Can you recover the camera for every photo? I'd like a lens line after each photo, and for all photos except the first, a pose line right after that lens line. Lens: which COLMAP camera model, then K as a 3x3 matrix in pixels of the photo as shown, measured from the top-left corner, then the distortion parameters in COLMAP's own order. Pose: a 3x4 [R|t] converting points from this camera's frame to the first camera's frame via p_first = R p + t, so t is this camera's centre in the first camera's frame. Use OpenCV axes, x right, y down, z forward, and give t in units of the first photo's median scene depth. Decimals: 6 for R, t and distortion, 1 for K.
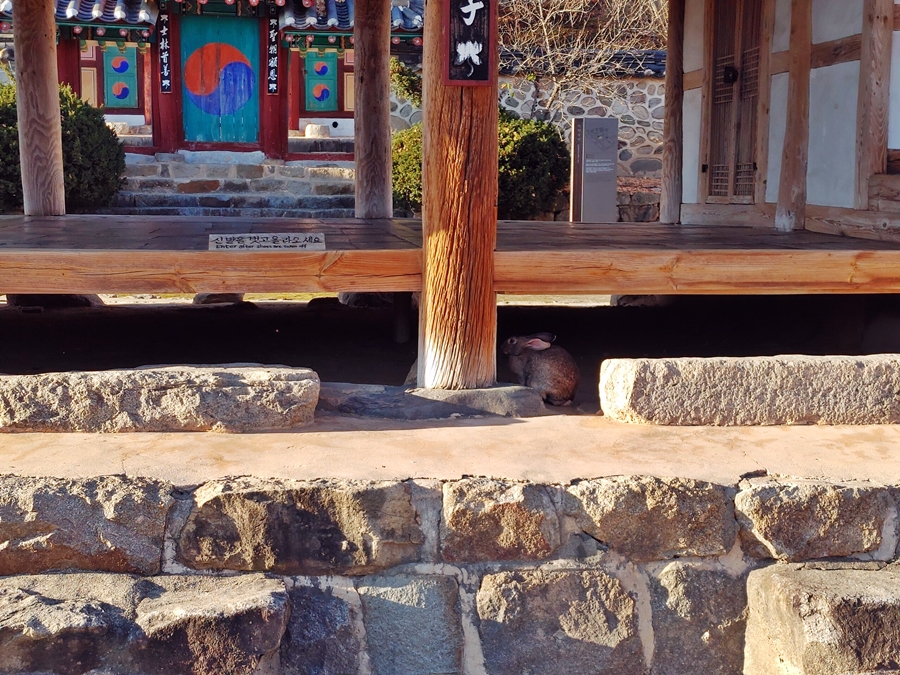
lens RADIAL K [[1335.4, 0, 447.0], [0, 1335.4, 337.6], [0, 0, 1]] dist [0.059750, 0.000000]
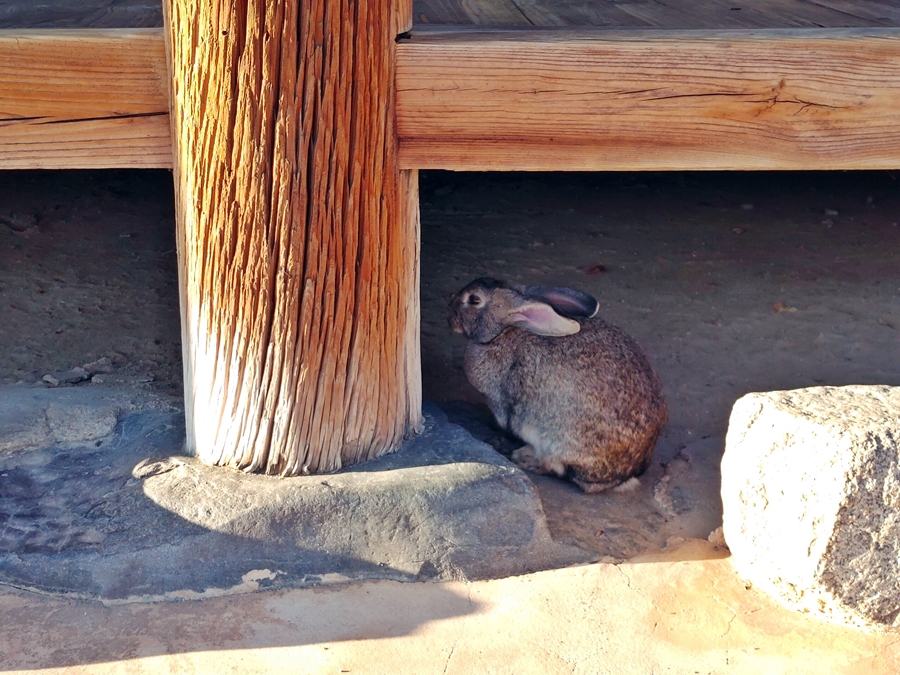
lens RADIAL K [[1335.4, 0, 452.8], [0, 1335.4, 335.7], [0, 0, 1]] dist [0.059750, 0.000000]
pose [[0.995766, 0.025887, -0.088199, 0.077470], [-0.005742, 0.975168, 0.221391, -0.067476], [0.091740, -0.219948, 0.971188, 0.691247]]
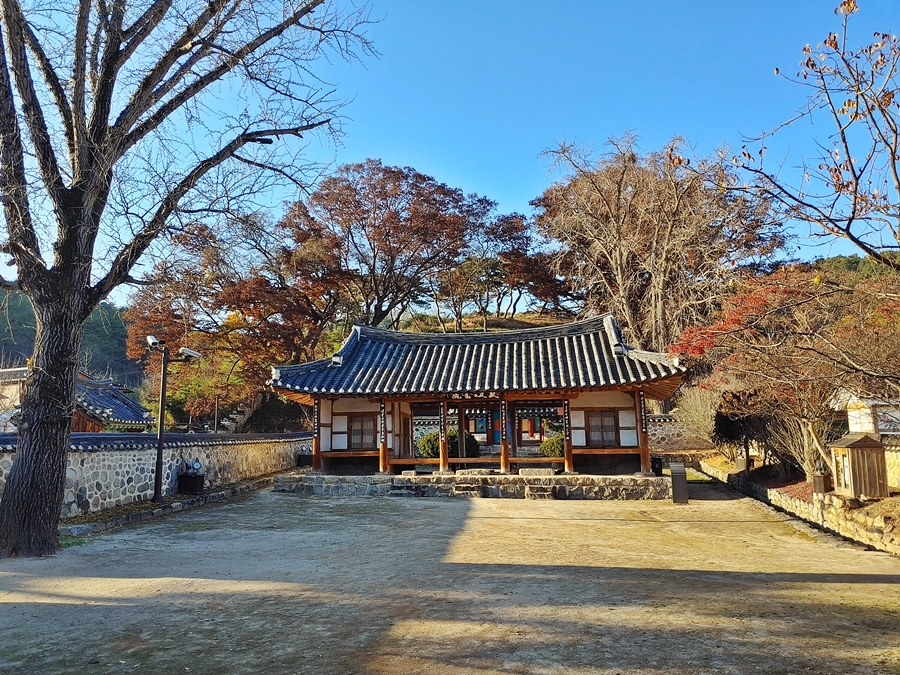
lens RADIAL K [[701.8, 0, 443.0], [0, 701.8, 337.5], [0, 0, 1]] dist [0.055372, -0.038961]
pose [[0.953468, -0.063546, -0.294720, 1.146880], [-0.020542, 0.961571, -0.273786, 0.504393], [0.300793, 0.267100, 0.915523, -4.043733]]
